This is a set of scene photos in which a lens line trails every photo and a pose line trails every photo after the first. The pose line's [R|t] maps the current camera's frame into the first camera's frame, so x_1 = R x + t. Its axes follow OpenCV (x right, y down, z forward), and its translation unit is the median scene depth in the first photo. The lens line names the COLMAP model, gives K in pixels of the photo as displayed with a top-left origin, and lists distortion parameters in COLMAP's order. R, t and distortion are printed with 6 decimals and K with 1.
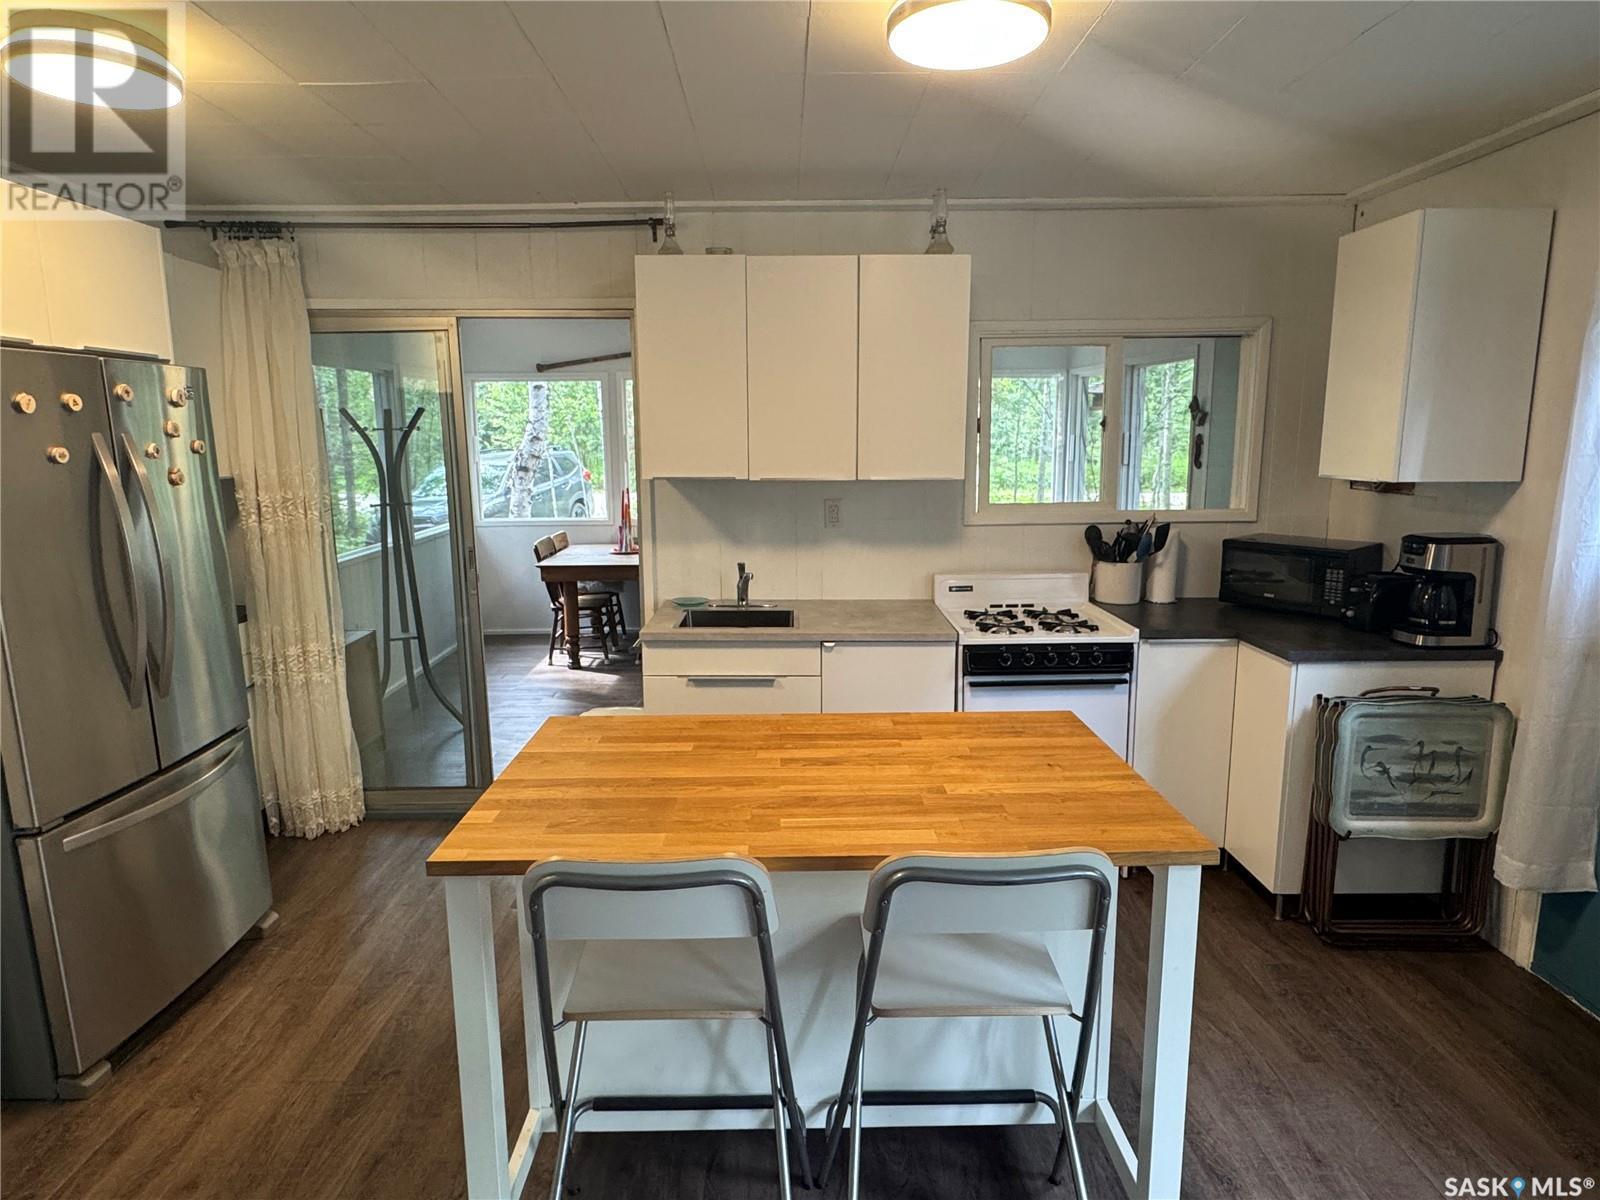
lens RADIAL K [[937.7, 0, 794.1], [0, 937.7, 595.0], [0, 0, 1]] dist [-0.006552, -0.000445]
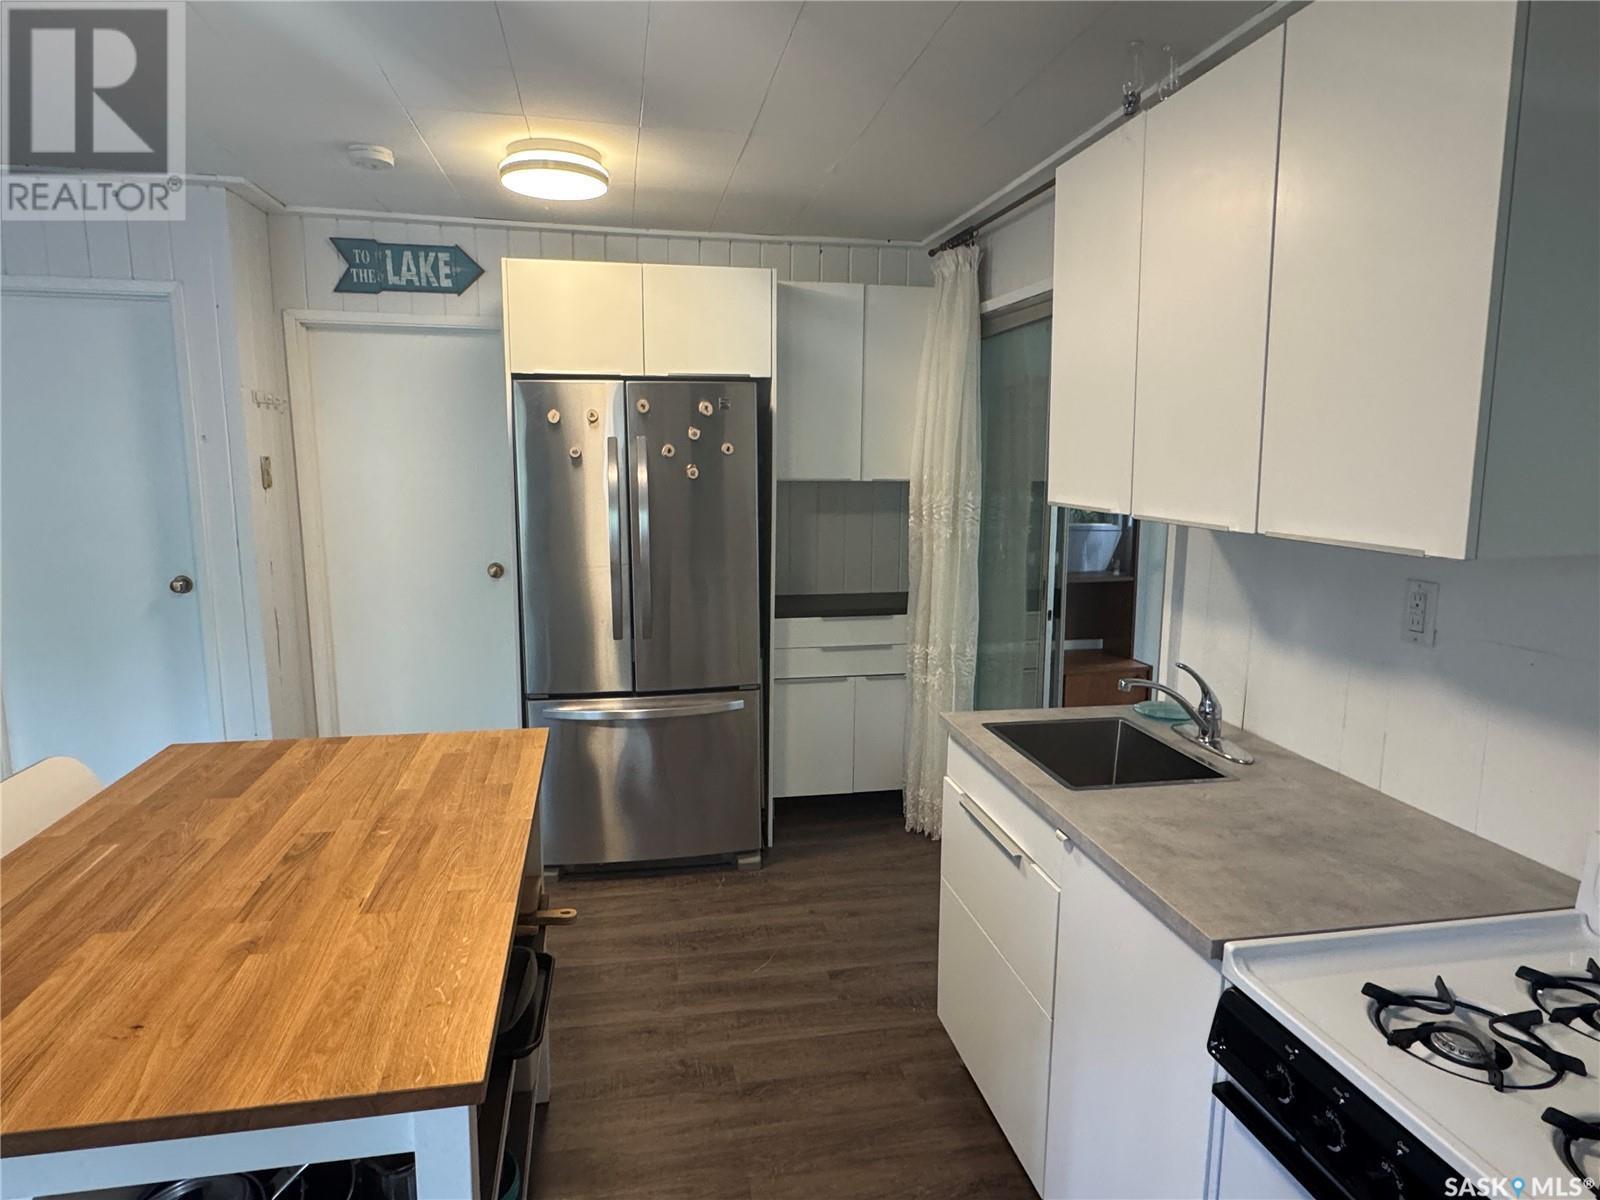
lens RADIAL K [[937.7, 0, 793.8], [0, 937.7, 603.8], [0, 0, 1]] dist [-0.006552, -0.000445]
pose [[0.180760, 0.162090, -0.970079, 0.490163], [-0.170977, 0.976487, 0.131302, -0.115422], [0.968552, 0.142127, 0.204223, 0.724364]]
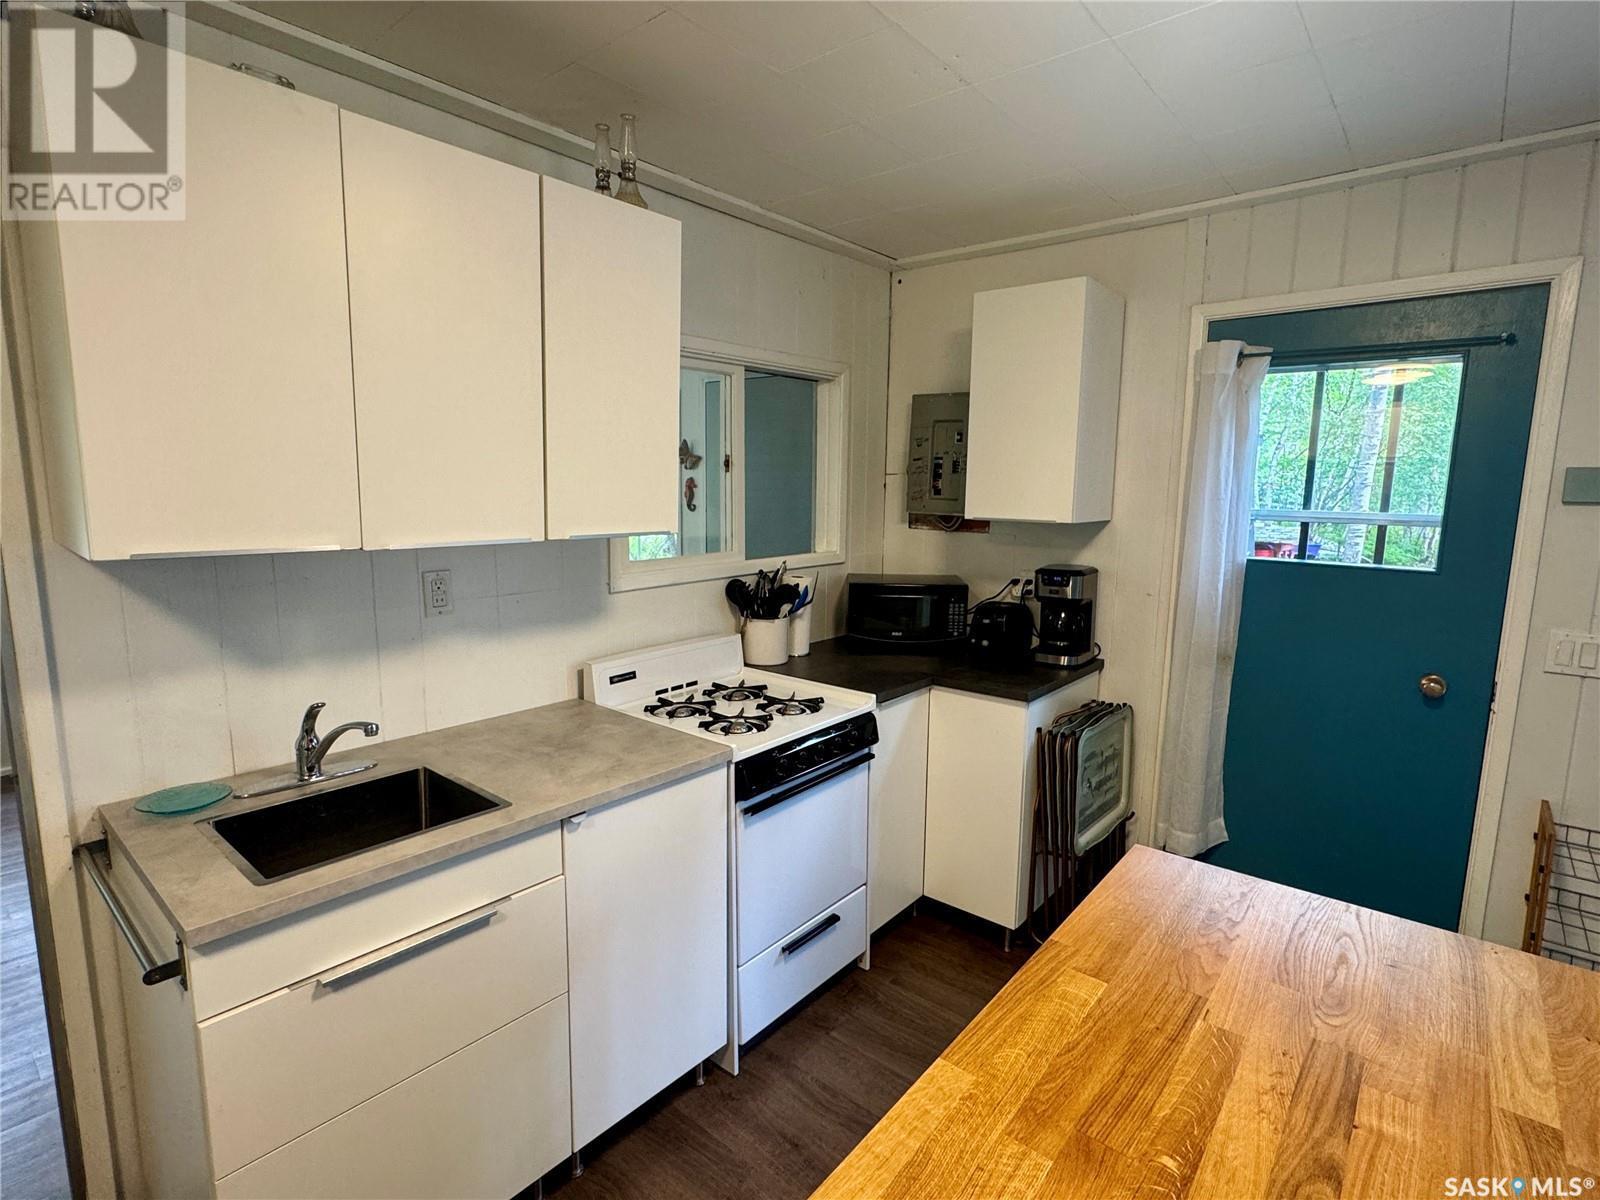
lens RADIAL K [[791.6, 0, 797.7], [0, 791.6, 595.9], [0, 0, 1]] dist [-0.004299, 0.001089]
pose [[0.647896, -0.095513, 0.755717, -0.236601], [0.113112, 0.993172, 0.028551, -0.085563], [-0.753284, 0.066983, 0.654276, 0.551899]]
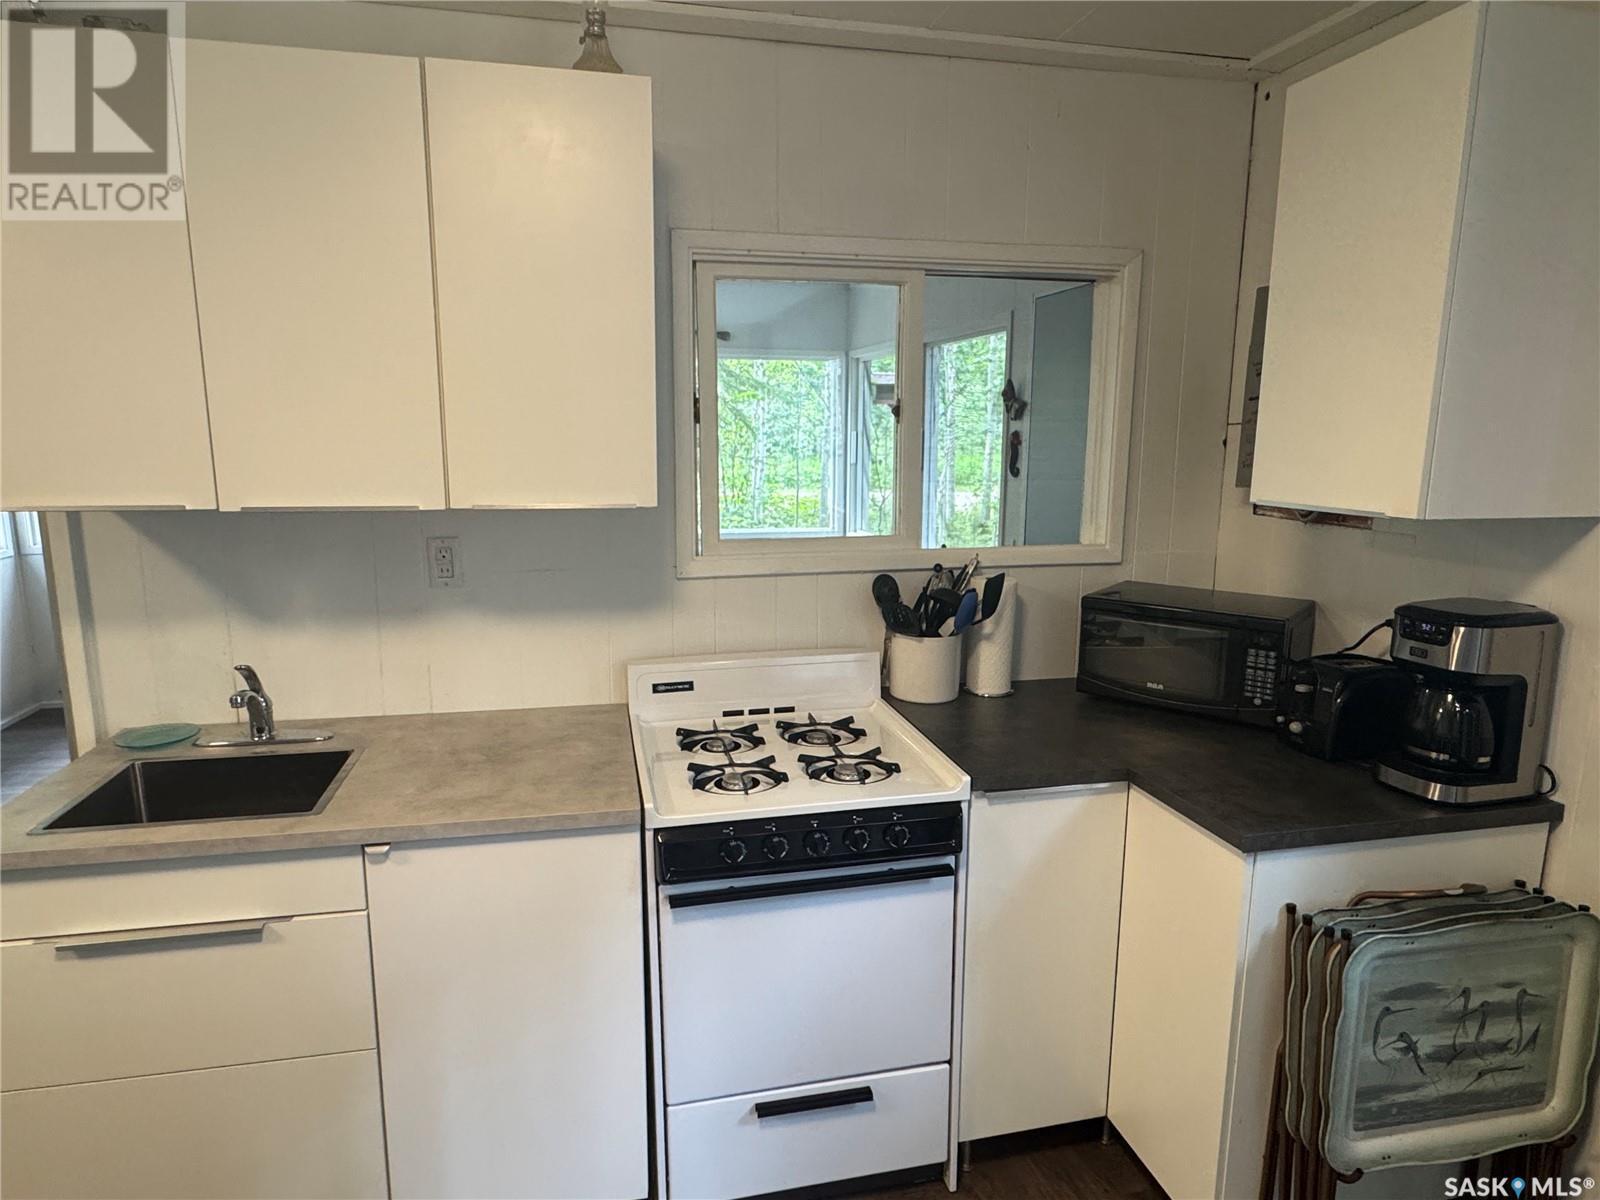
lens RADIAL K [[937.7, 0, 791.4], [0, 937.7, 596.6], [0, 0, 1]] dist [-0.006552, -0.000445]
pose [[0.976680, -0.025729, 0.213155, 0.146351], [0.024610, 0.999666, 0.007902, -0.077154], [-0.213287, -0.002472, 0.976987, 0.472458]]
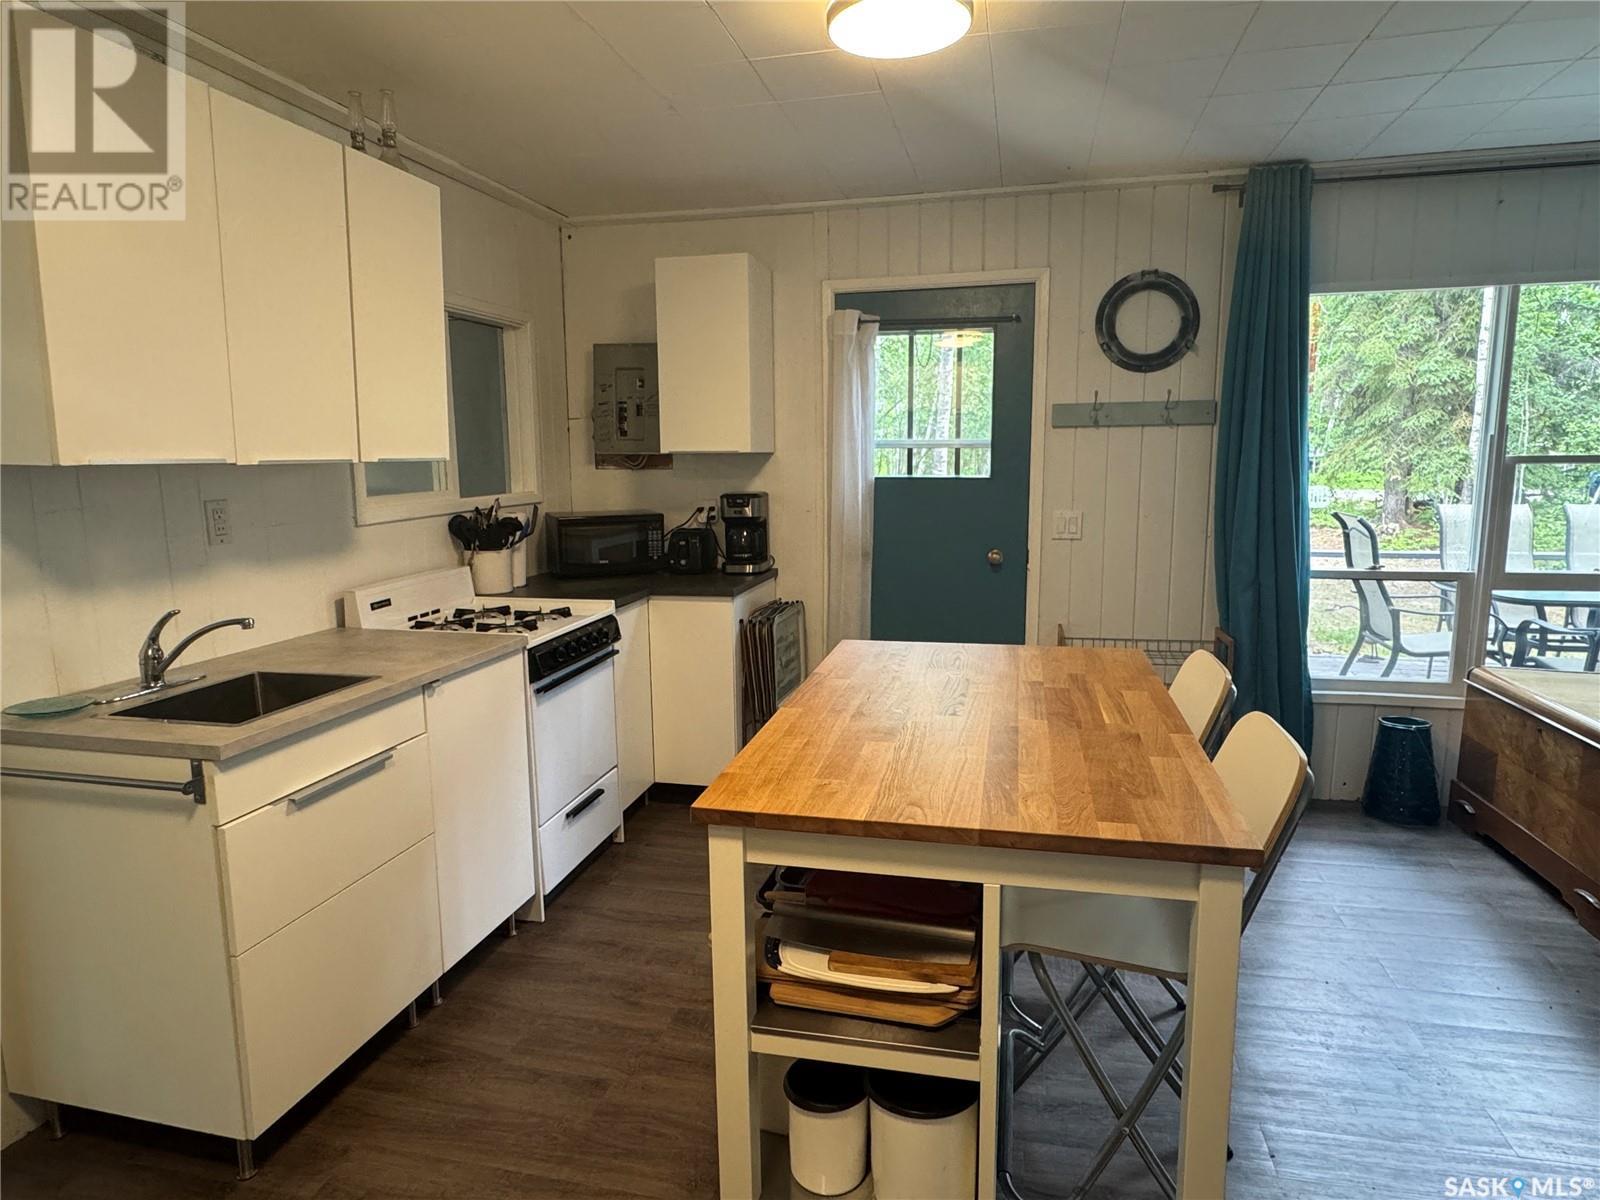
lens RADIAL K [[937.7, 0, 796.9], [0, 937.7, 593.1], [0, 0, 1]] dist [-0.006552, -0.000445]
pose [[0.235505, -0.142157, 0.961420, -0.579277], [0.171246, 0.979837, 0.102932, -0.042971], [-0.956667, 0.140398, 0.255101, 0.533367]]
